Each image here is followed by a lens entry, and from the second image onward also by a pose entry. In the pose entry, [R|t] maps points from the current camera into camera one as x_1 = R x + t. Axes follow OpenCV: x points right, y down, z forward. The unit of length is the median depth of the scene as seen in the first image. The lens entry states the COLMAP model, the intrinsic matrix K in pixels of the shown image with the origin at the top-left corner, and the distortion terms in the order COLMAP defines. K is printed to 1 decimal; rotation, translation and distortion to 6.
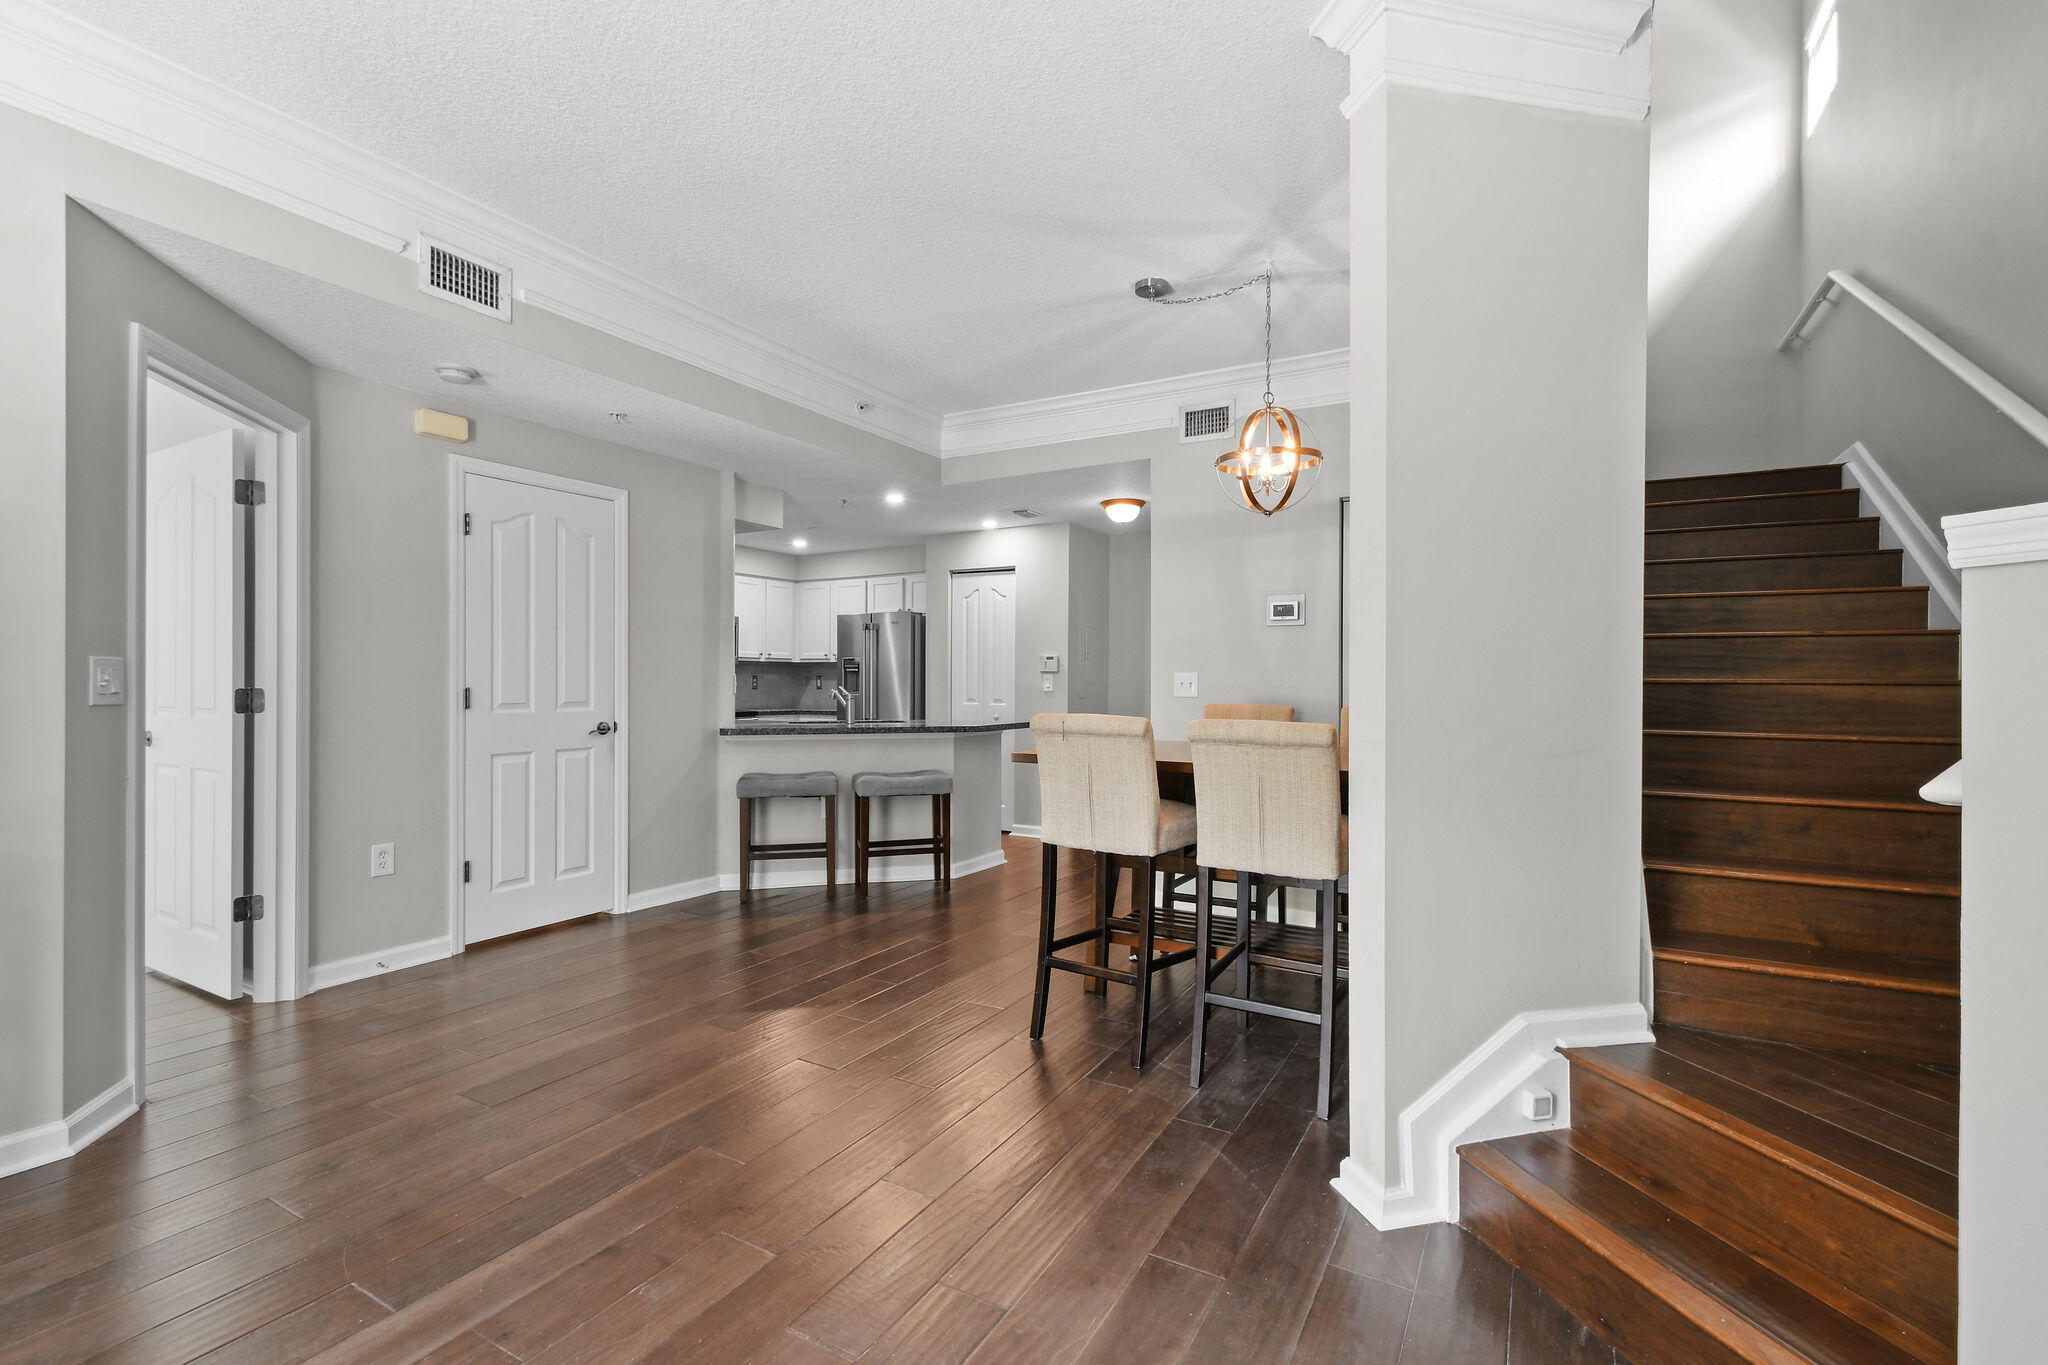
lens RADIAL K [[917.7, 0, 1028.5], [0, 917.7, 685.8], [0, 0, 1]] dist [0.009959, -0.000765]
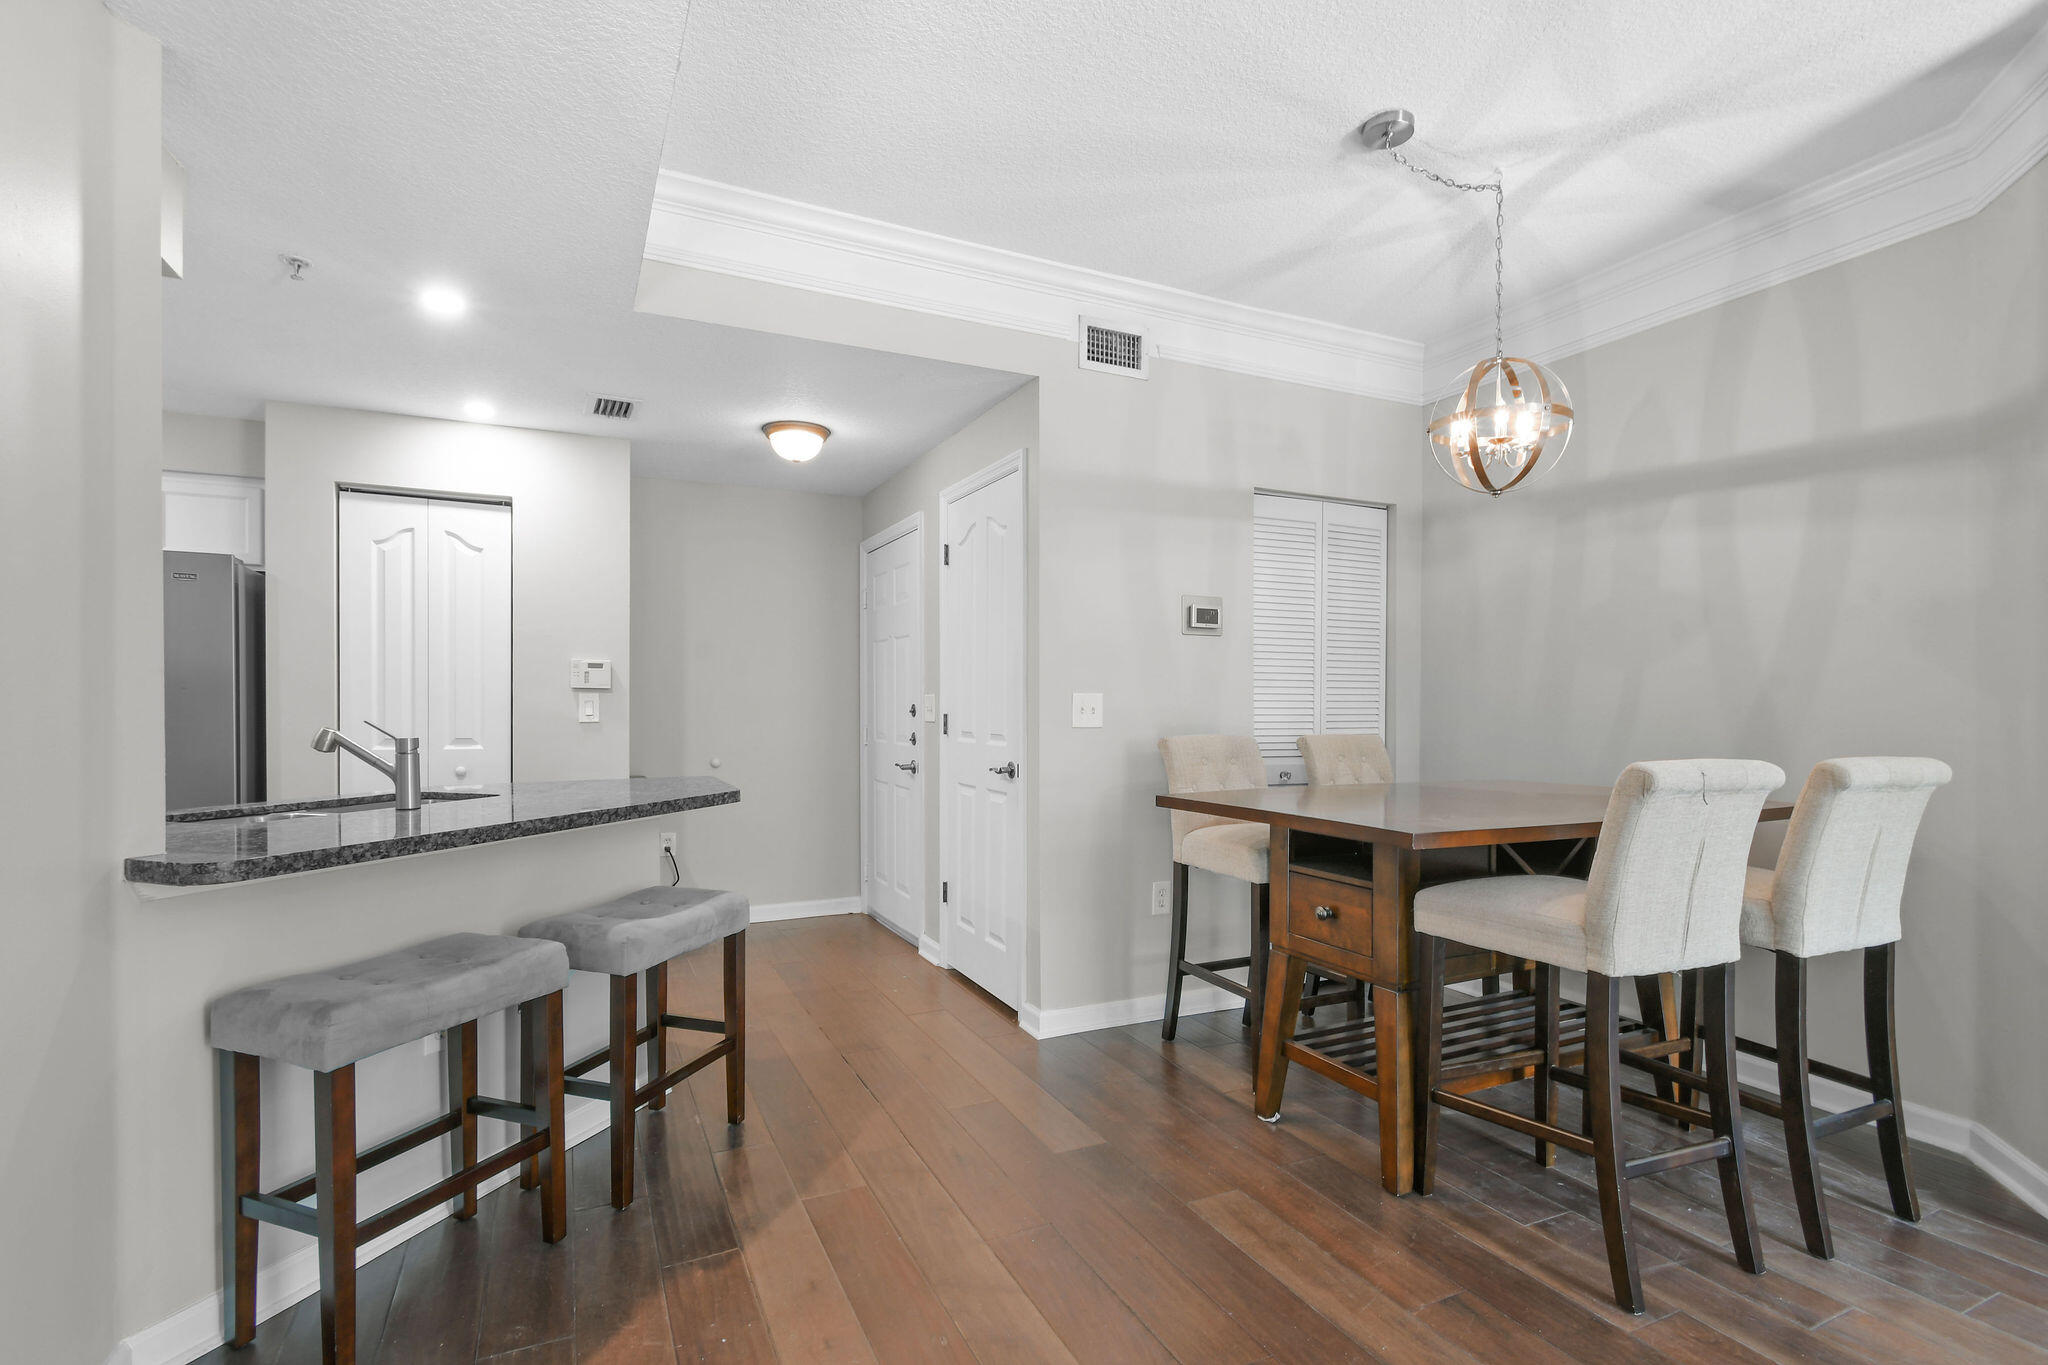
lens RADIAL K [[939.6, 0, 1016.0], [0, 939.6, 711.1], [0, 0, 1]] dist [0.007711, 0.000143]
pose [[0.575865, -0.005392, 0.817527, -0.425039], [0.003359, 0.999985, 0.004229, -0.003705], [-0.817538, 0.000311, 0.575874, 0.583308]]
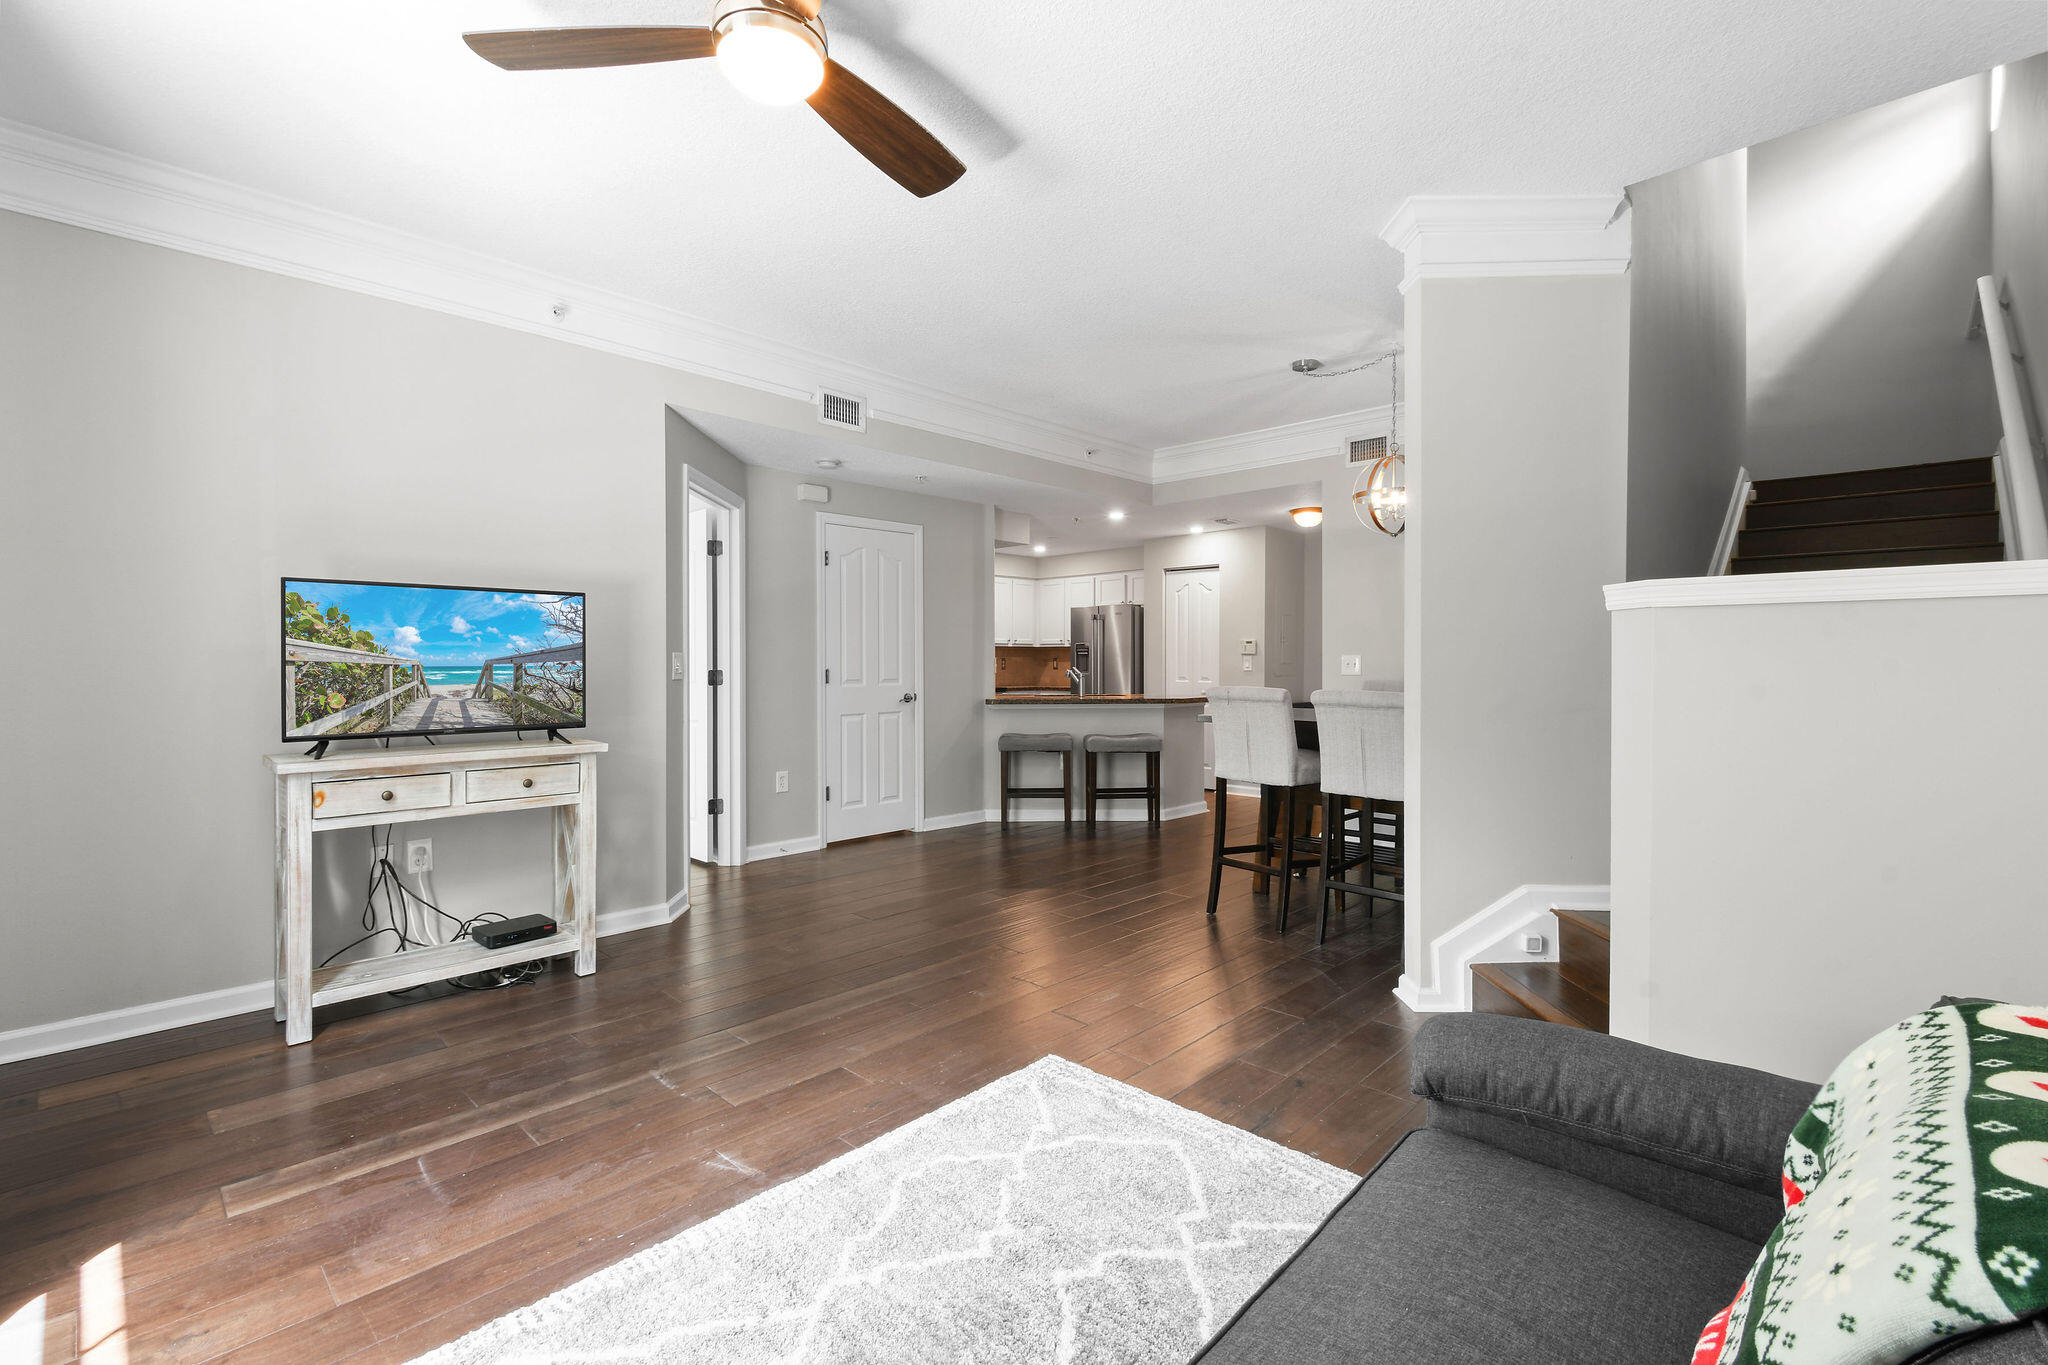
lens RADIAL K [[909.4, 0, 1021.9], [0, 909.4, 672.7], [0, 0, 1]] dist [0.005357, 0.000265]
pose [[0.967272, -0.001953, -0.253733, 0.050338], [0.003965, 0.999965, 0.007419, -0.001376], [0.253709, -0.008182, 0.967246, -0.265532]]
